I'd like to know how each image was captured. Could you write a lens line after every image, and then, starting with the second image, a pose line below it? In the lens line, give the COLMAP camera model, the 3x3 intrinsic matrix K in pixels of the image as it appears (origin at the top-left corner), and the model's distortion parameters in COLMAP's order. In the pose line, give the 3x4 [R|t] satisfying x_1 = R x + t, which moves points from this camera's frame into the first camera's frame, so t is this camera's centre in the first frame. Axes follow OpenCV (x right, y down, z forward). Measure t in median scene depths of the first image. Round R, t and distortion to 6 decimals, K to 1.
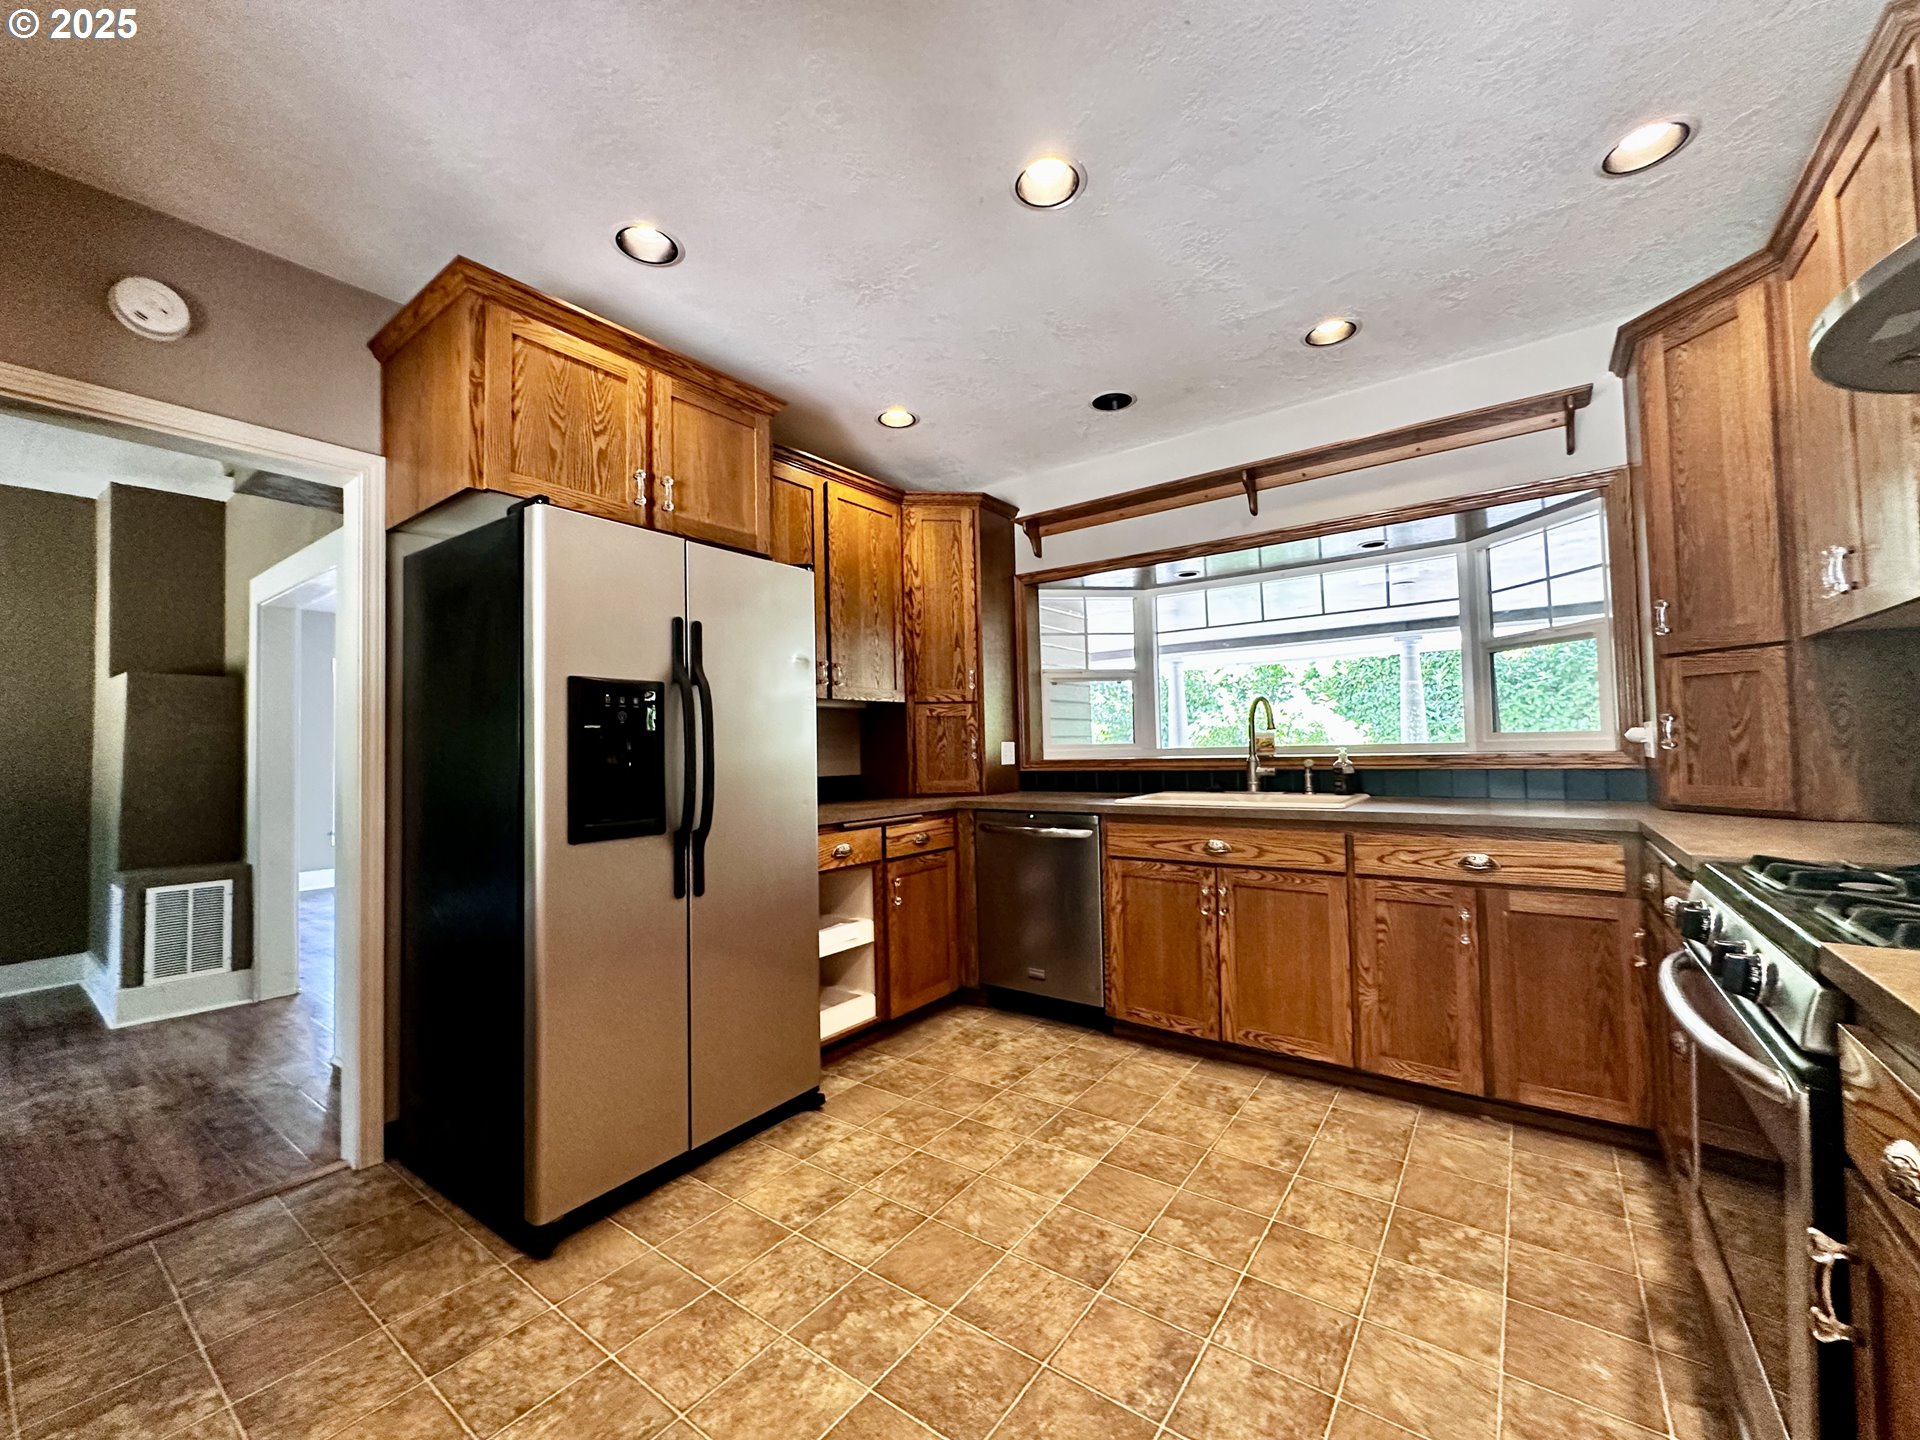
lens RADIAL K [[768.5, 0, 959.8], [0, 768.5, 721.4], [0, 0, 1]] dist [-0.002657, 0.001291]
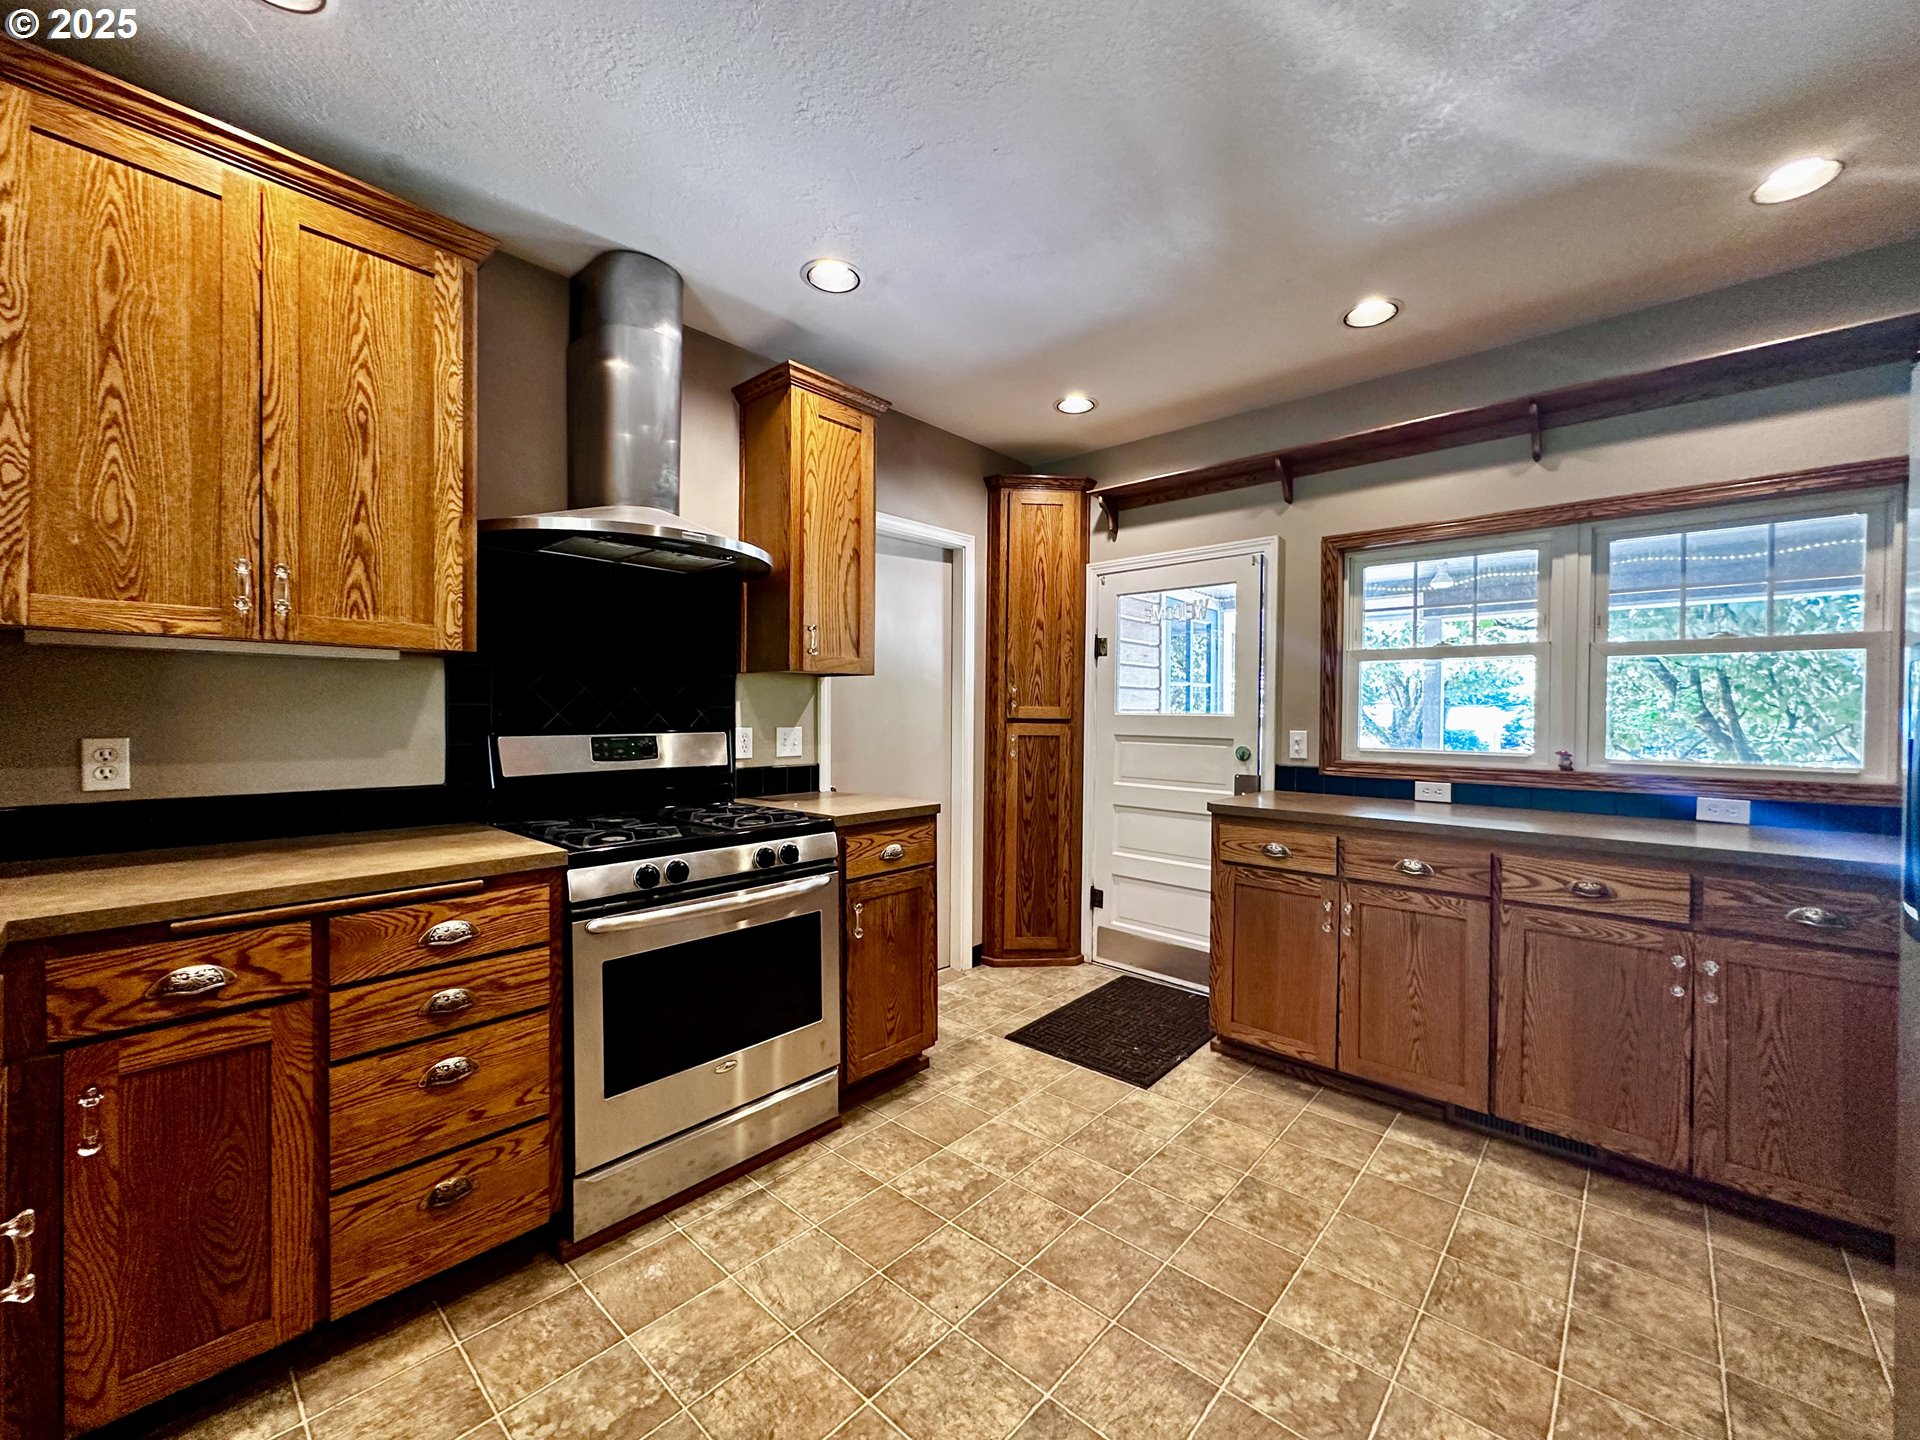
lens RADIAL K [[768.5, 0, 959.8], [0, 768.5, 721.4], [0, 0, 1]] dist [-0.002657, 0.001291]
pose [[-0.995254, 0.012745, 0.096468, 0.112211], [0.010233, 0.999597, -0.026483, 0.004222], [-0.096767, -0.025370, -0.994984, 1.128486]]
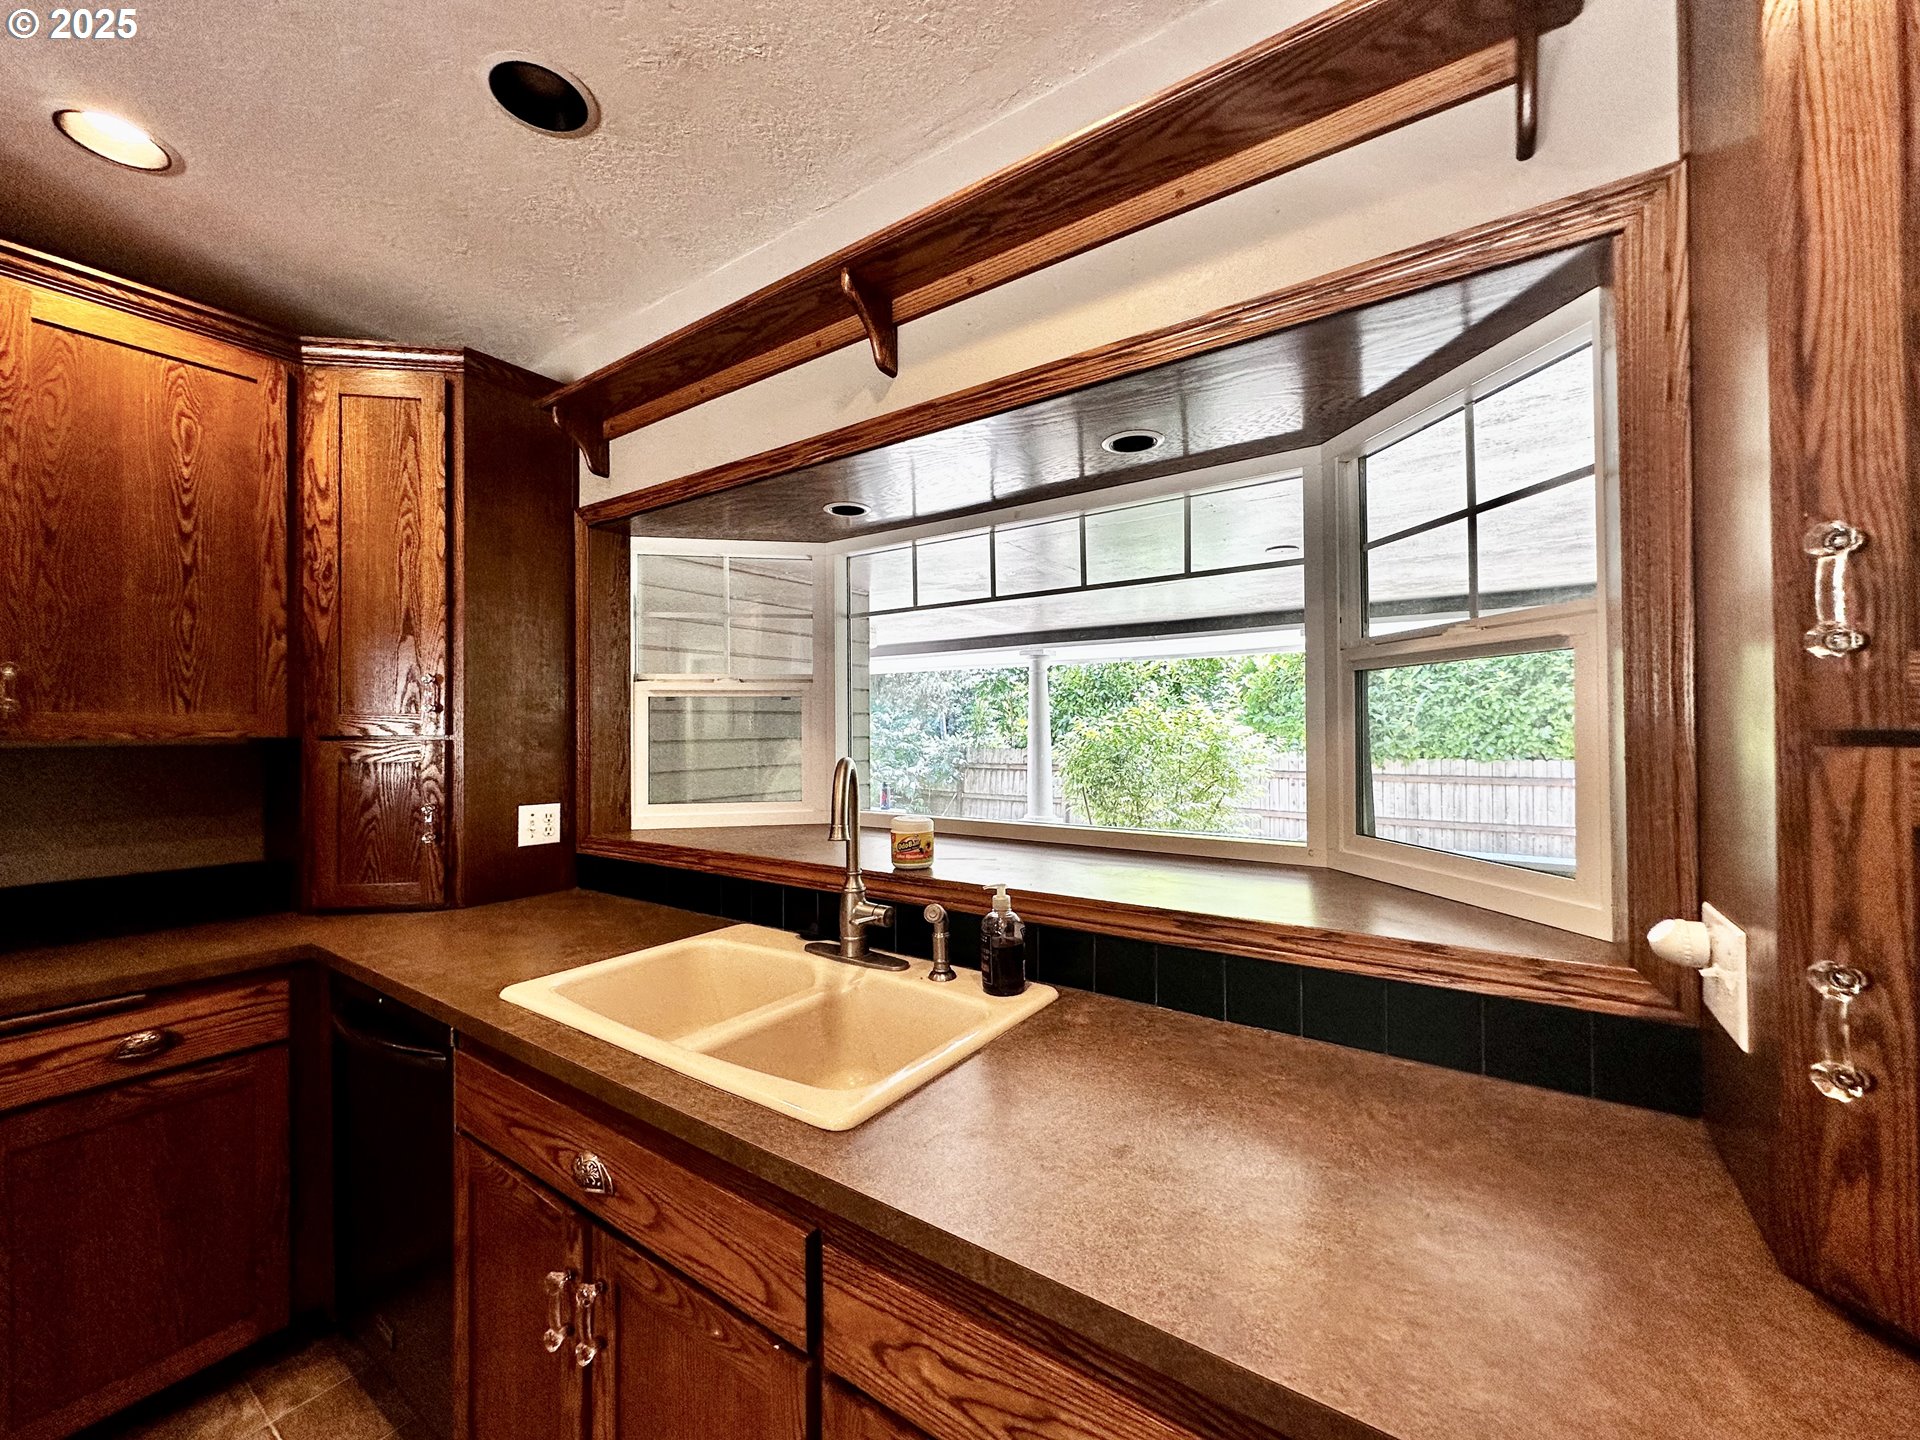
lens RADIAL K [[768.5, 0, 959.8], [0, 768.5, 721.4], [0, 0, 1]] dist [-0.002657, 0.001291]
pose [[0.999432, 0.017266, 0.028952, 0.507135], [-0.017949, 0.999563, 0.023508, -0.075843], [-0.028533, -0.024014, 0.999304, 0.619048]]
